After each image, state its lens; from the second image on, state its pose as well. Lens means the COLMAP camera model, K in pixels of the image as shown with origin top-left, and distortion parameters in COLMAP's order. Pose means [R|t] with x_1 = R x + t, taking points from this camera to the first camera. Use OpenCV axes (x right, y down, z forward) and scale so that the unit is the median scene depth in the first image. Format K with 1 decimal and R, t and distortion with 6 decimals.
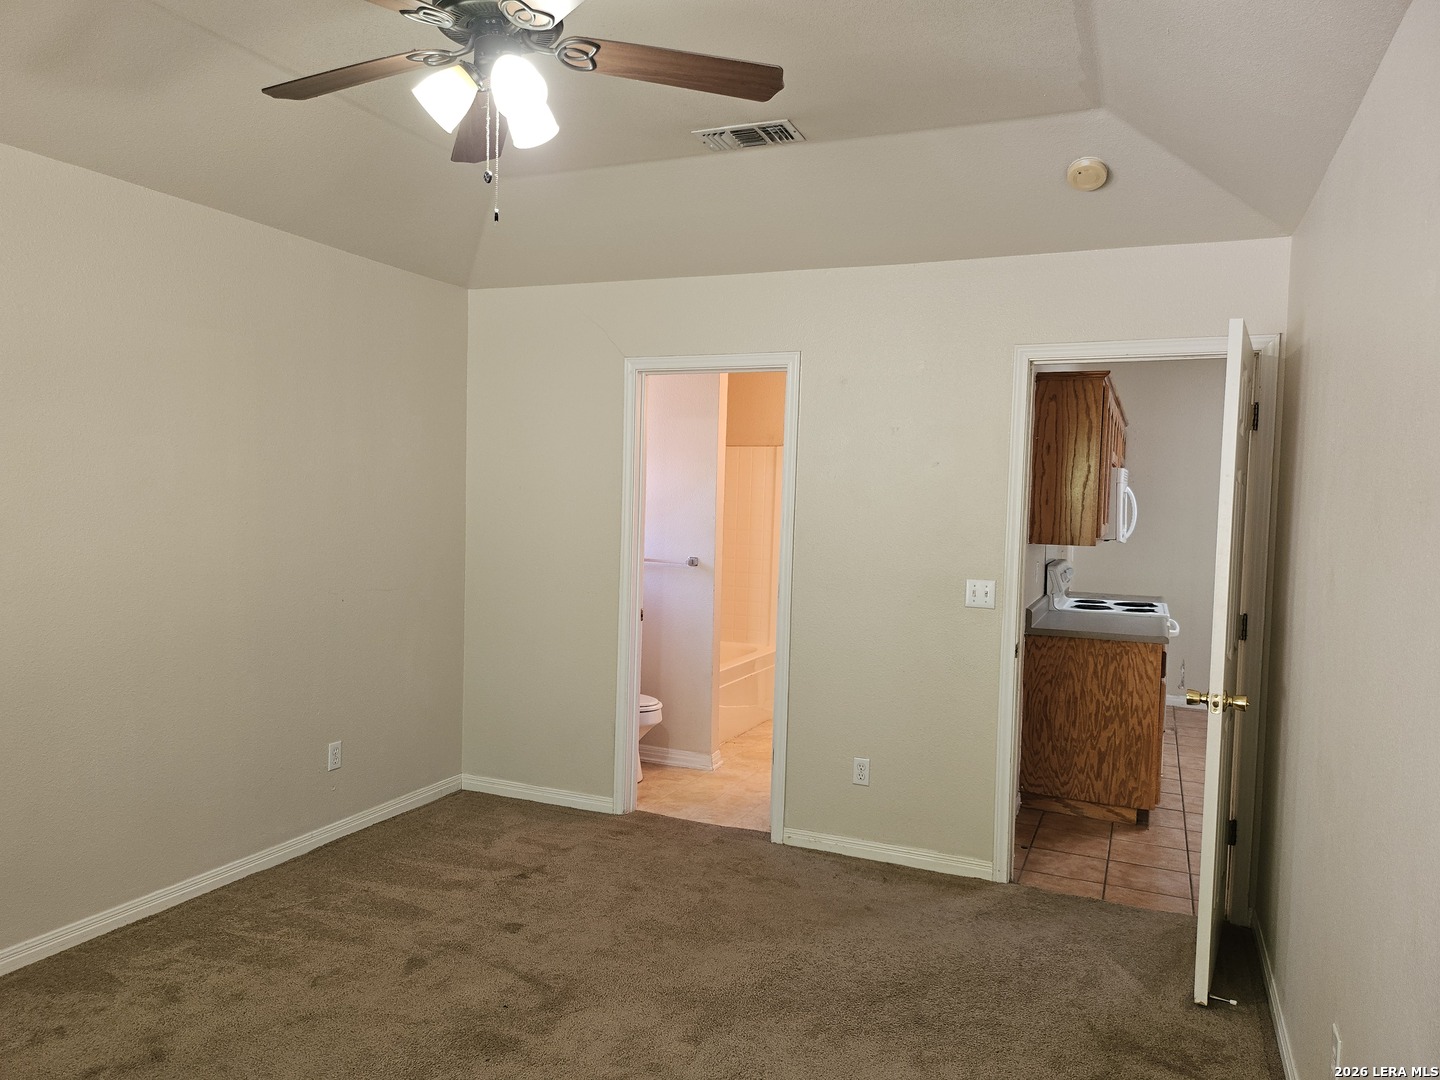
lens RADIAL K [[1013.3, 0, 716.0], [0, 1013.3, 540.7], [0, 0, 1]] dist [0.076816, -0.109776]
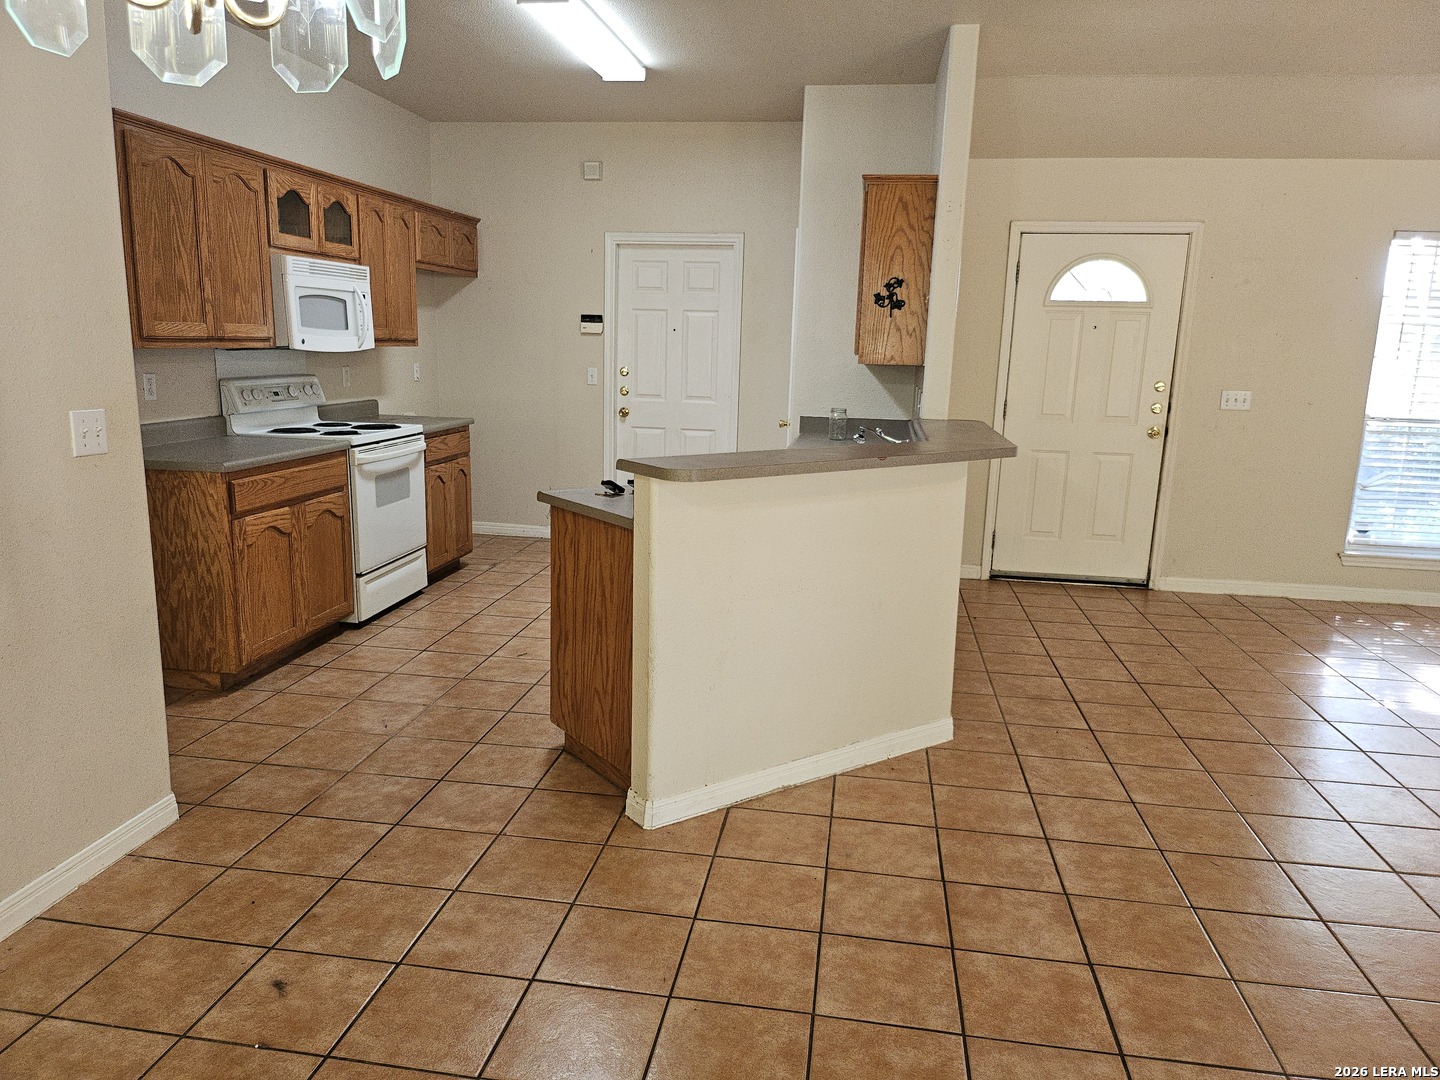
lens RADIAL K [[1013.3, 0, 716.0], [0, 1013.3, 540.7], [0, 0, 1]] dist [0.076816, -0.109776]
pose [[0.969380, -0.050394, 0.240337, 0.606142], [0.012225, 0.987406, 0.157731, 0.031514], [-0.245259, -0.149963, 0.957789, 0.128089]]
